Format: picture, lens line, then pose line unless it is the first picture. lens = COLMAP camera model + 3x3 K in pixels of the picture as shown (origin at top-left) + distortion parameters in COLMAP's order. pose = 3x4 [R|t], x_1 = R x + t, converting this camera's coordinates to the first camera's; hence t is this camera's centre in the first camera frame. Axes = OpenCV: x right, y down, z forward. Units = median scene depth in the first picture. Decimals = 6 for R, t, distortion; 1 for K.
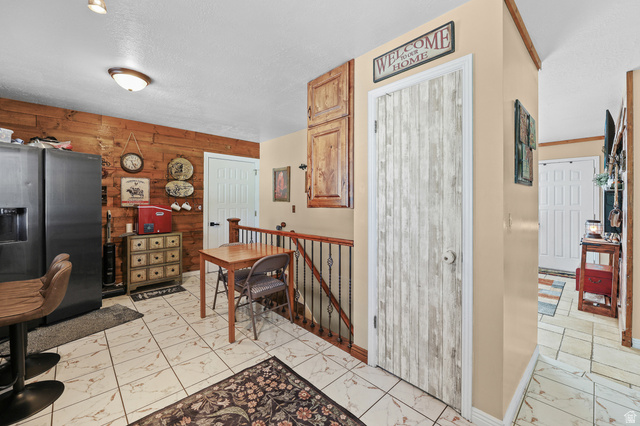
lens RADIAL K [[258.9, 0, 316.2], [0, 258.9, 202.1], [0, 0, 1]] dist [-0.001559, -0.000142]
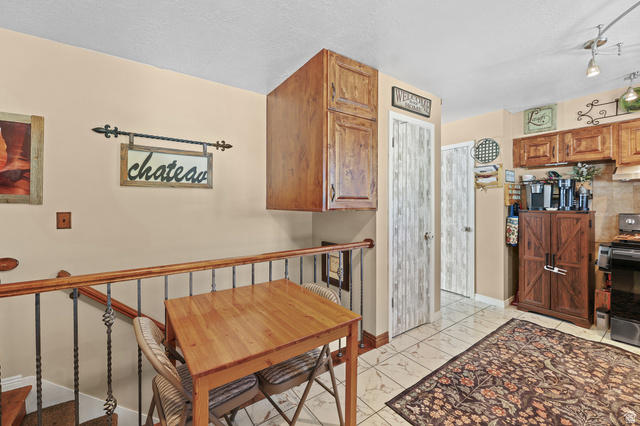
lens RADIAL K [[261.2, 0, 318.5], [0, 261.2, 204.0], [0, 0, 1]] dist [-0.002117, -0.000423]
pose [[0.139381, -0.005523, 0.990223, -0.931826], [-0.000937, 0.999983, 0.005709, -0.007412], [-0.990238, -0.001724, 0.139373, 1.057689]]
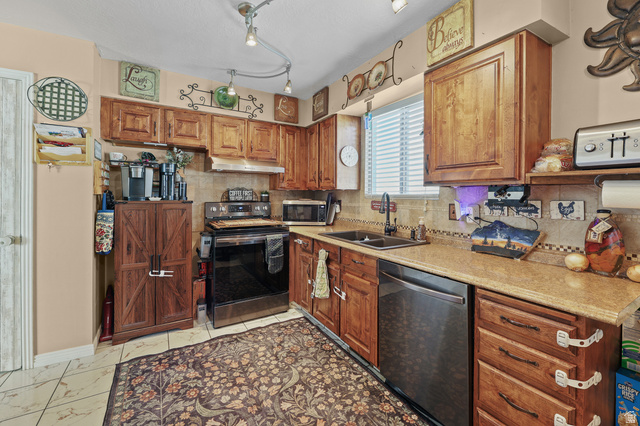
lens RADIAL K [[269.1, 0, 317.6], [0, 269.1, 195.6], [0, 0, 1]] dist [-0.003379, -0.000576]
pose [[-0.975575, -0.012685, 0.219299, -0.342790], [-0.012522, 0.999919, 0.002136, 0.000844], [-0.219308, -0.000662, -0.975655, 0.993878]]
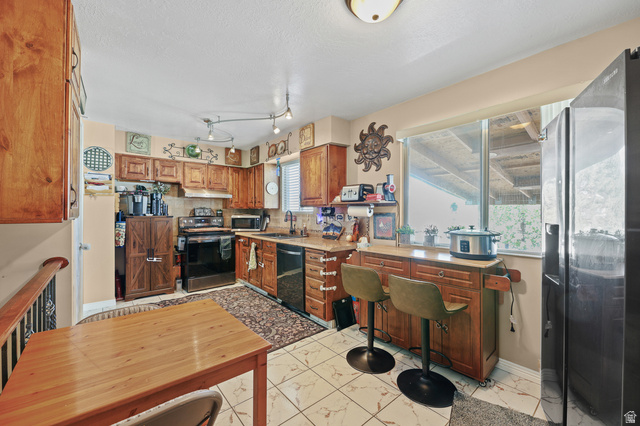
lens RADIAL K [[263.2, 0, 318.4], [0, 263.2, 212.1], [0, 0, 1]] dist [-0.001812, -0.000252]
pose [[-0.998014, -0.005861, 0.062721, -0.701222], [-0.005701, 0.999980, 0.002732, -0.004953], [-0.062736, 0.002369, -0.998027, 1.762839]]
